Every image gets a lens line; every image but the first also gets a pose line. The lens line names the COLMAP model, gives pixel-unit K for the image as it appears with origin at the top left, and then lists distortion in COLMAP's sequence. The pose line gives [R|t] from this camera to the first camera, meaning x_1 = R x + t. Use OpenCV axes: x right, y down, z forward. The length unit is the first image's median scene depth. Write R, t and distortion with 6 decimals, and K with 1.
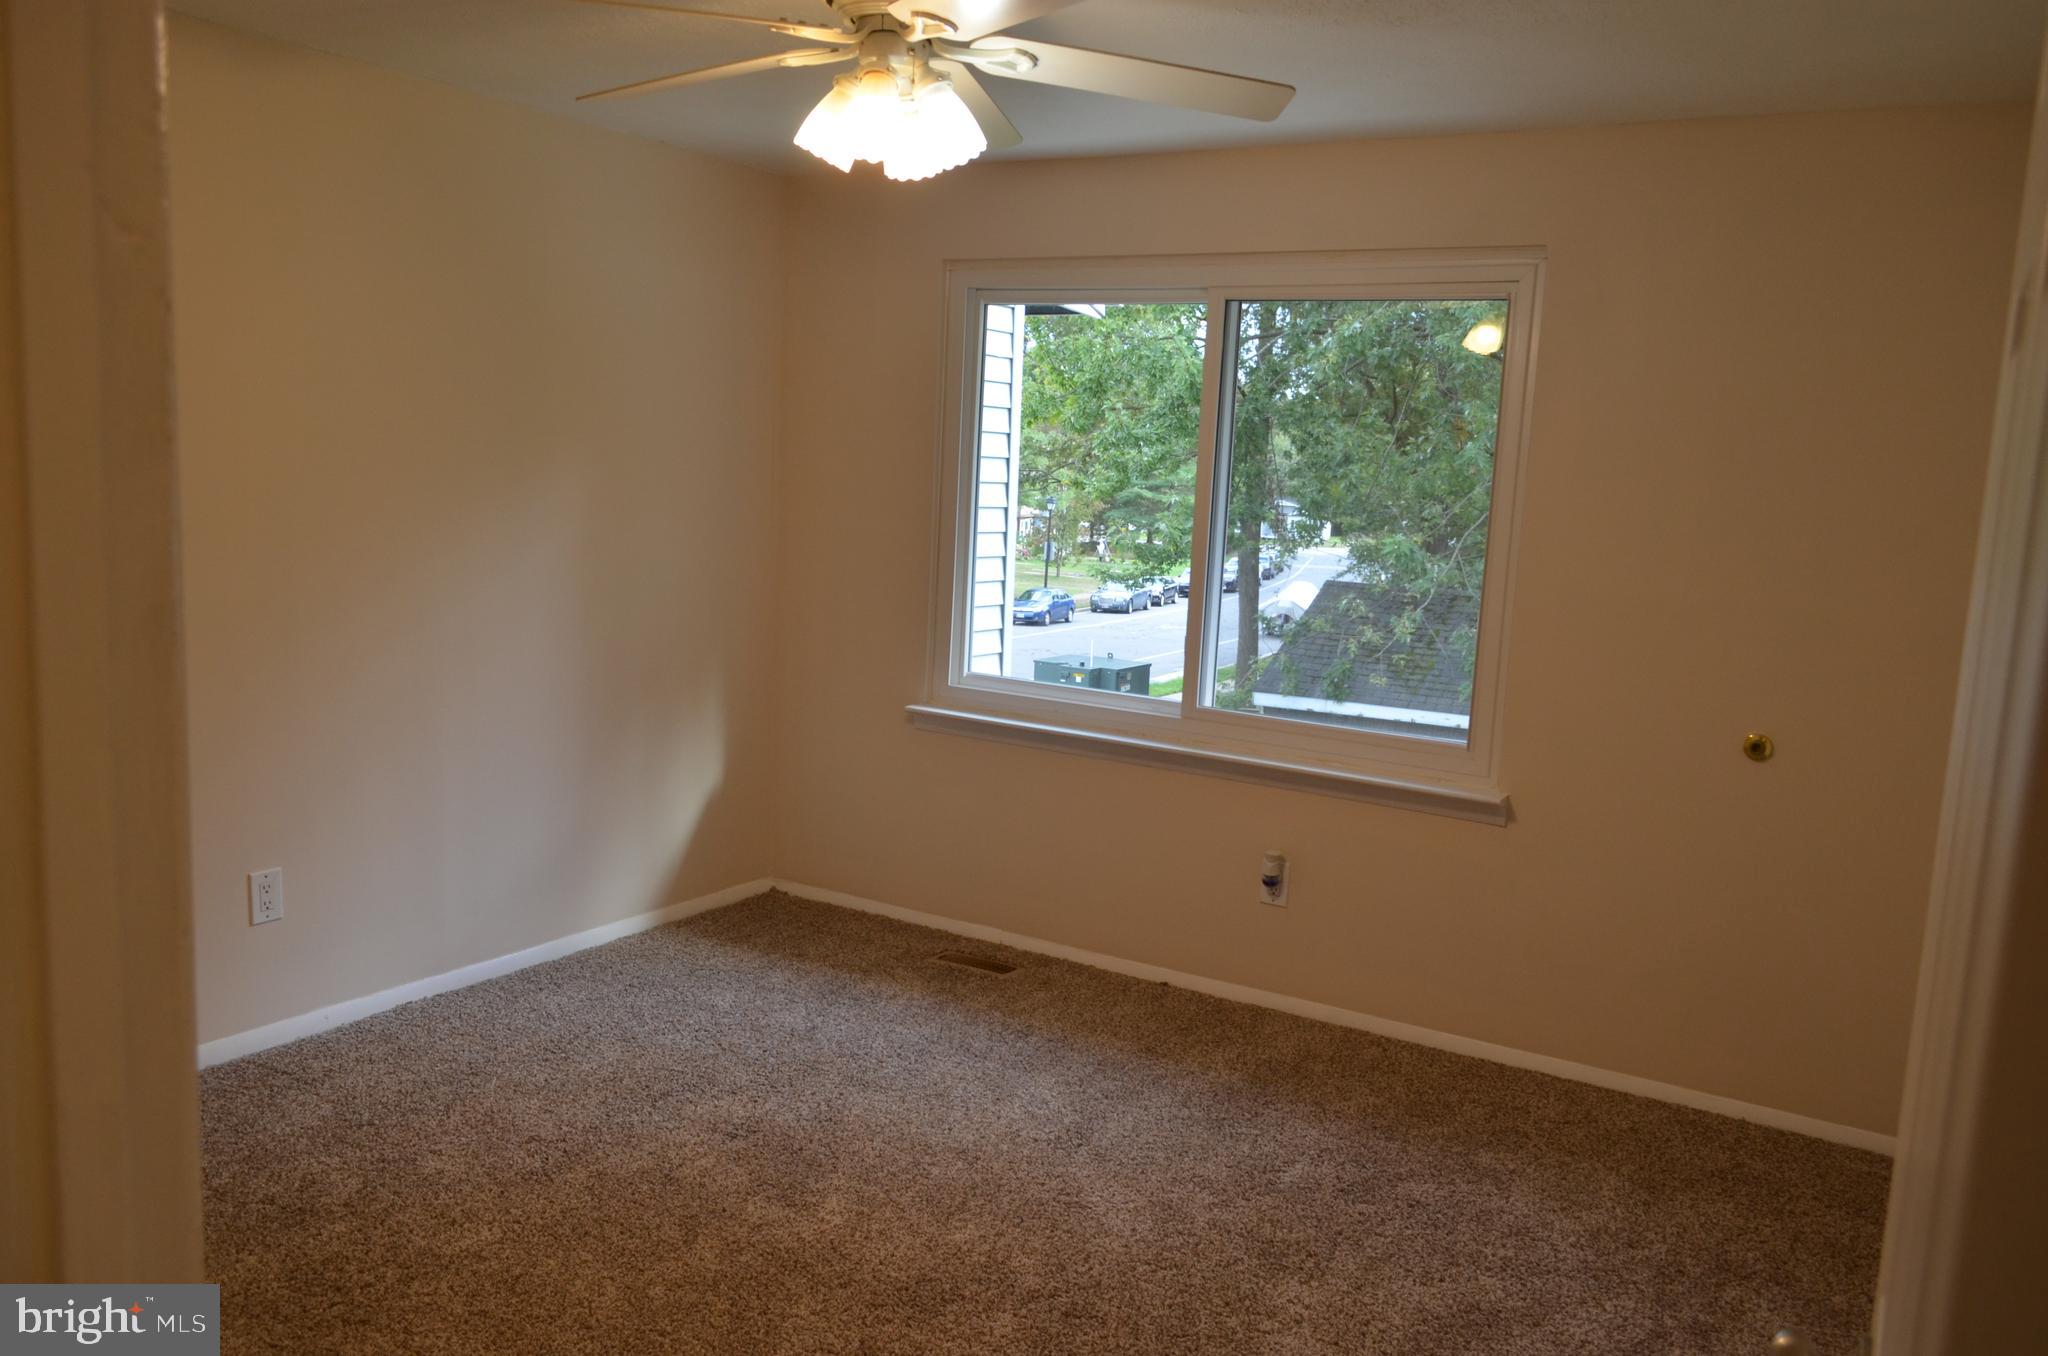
lens RADIAL K [[1585.6, 0, 1026.5], [0, 1585.6, 671.5], [0, 0, 1]] dist [-0.000802, -0.000924]
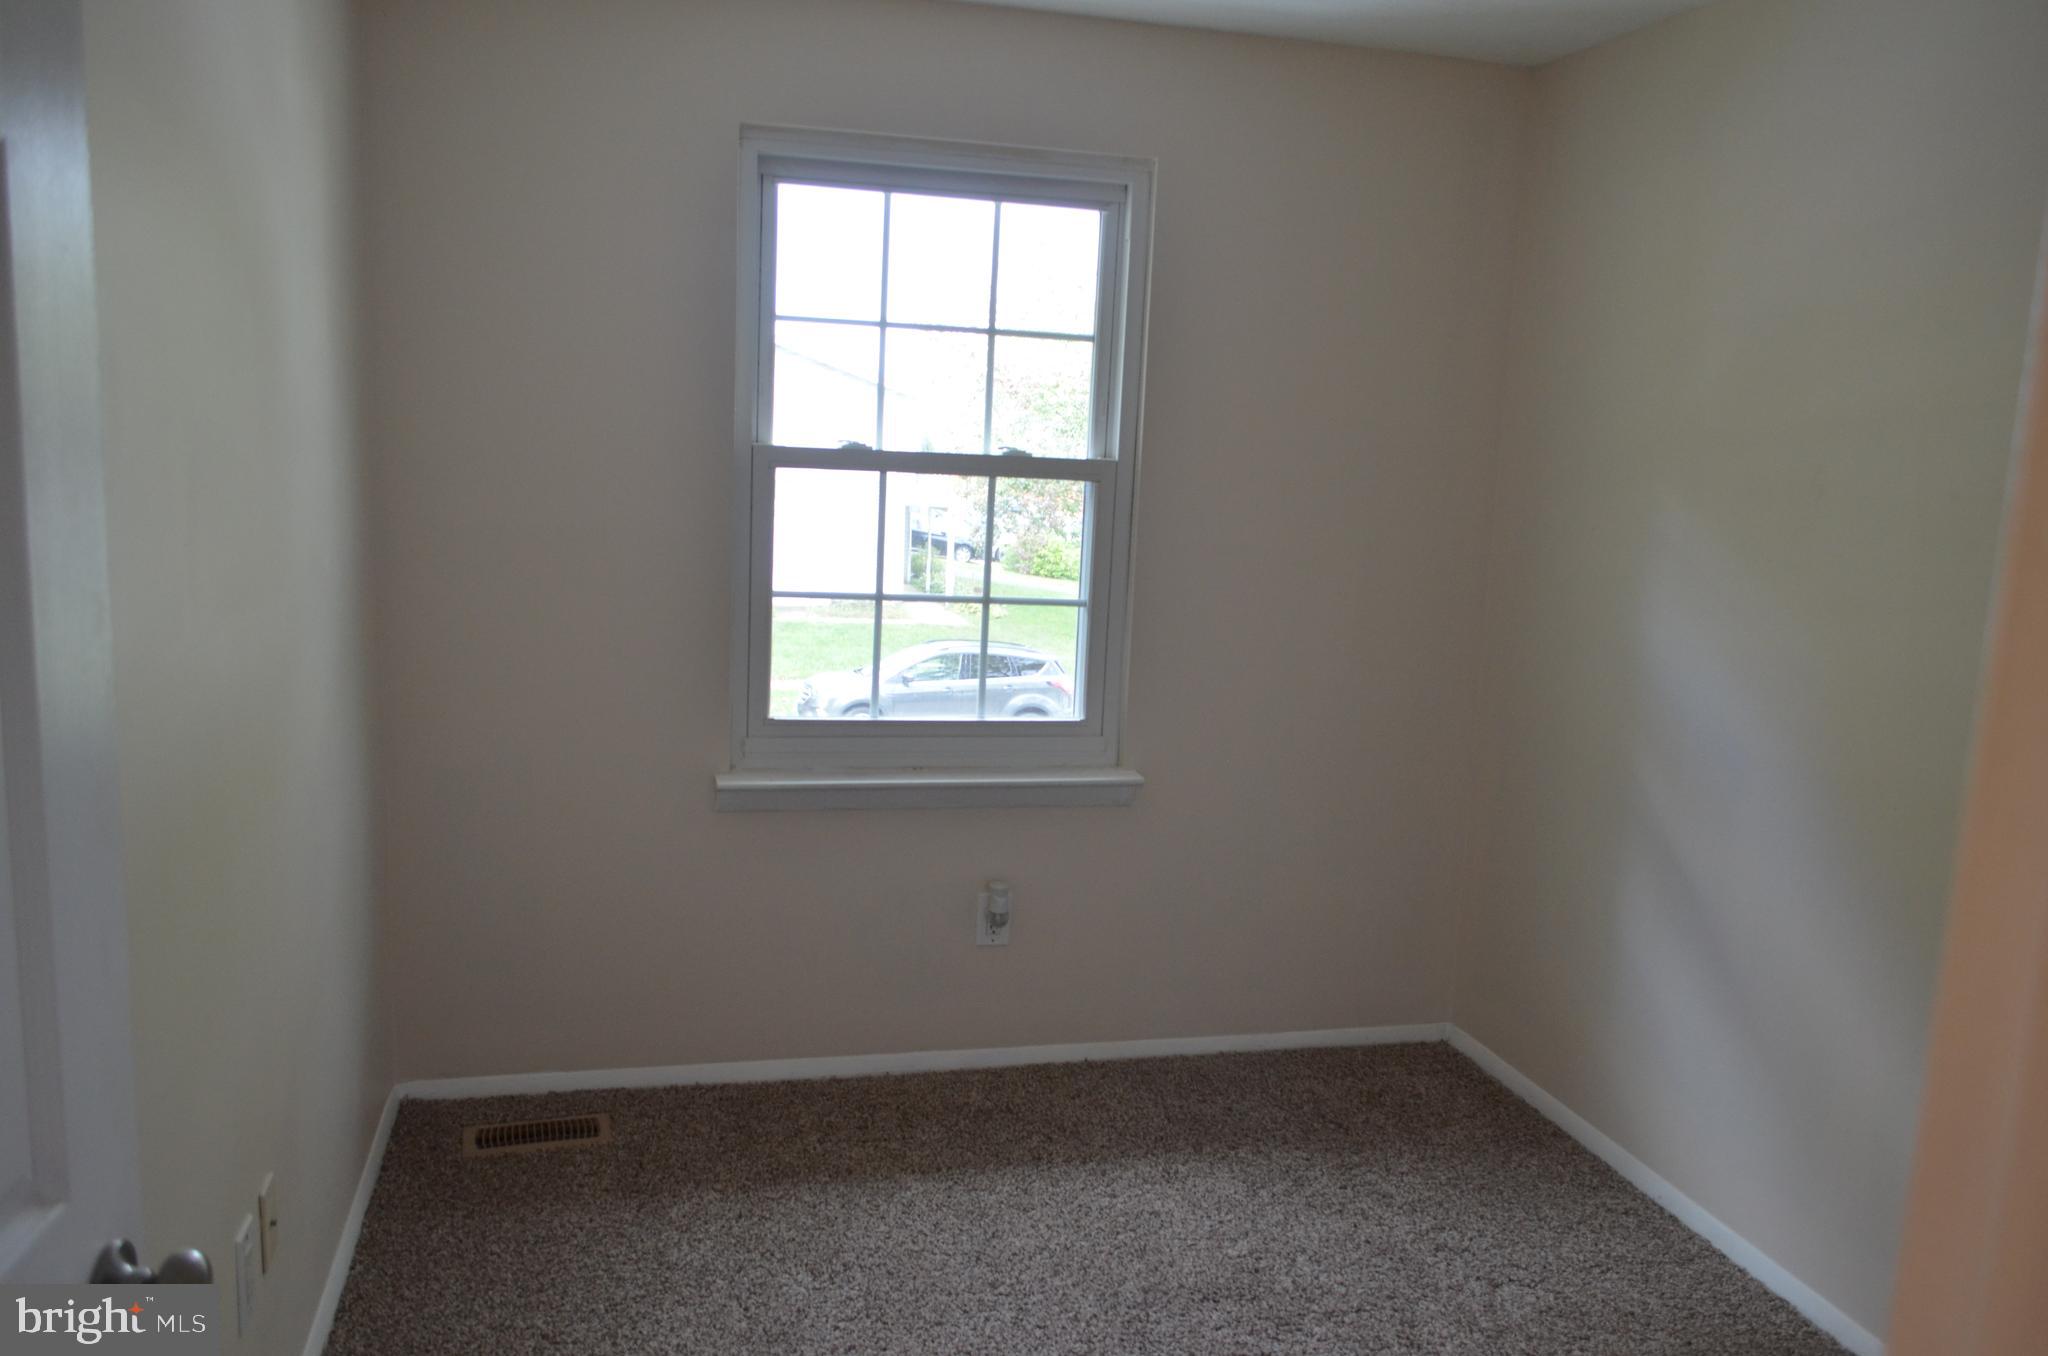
lens RADIAL K [[1585.6, 0, 1024.1], [0, 1585.6, 683.3], [0, 0, 1]] dist [-0.000802, -0.000924]
pose [[0.681016, -0.121000, 0.722203, -0.388087], [0.086216, 0.992643, 0.085012, -0.053853], [-0.727176, 0.004371, 0.686437, 0.402232]]
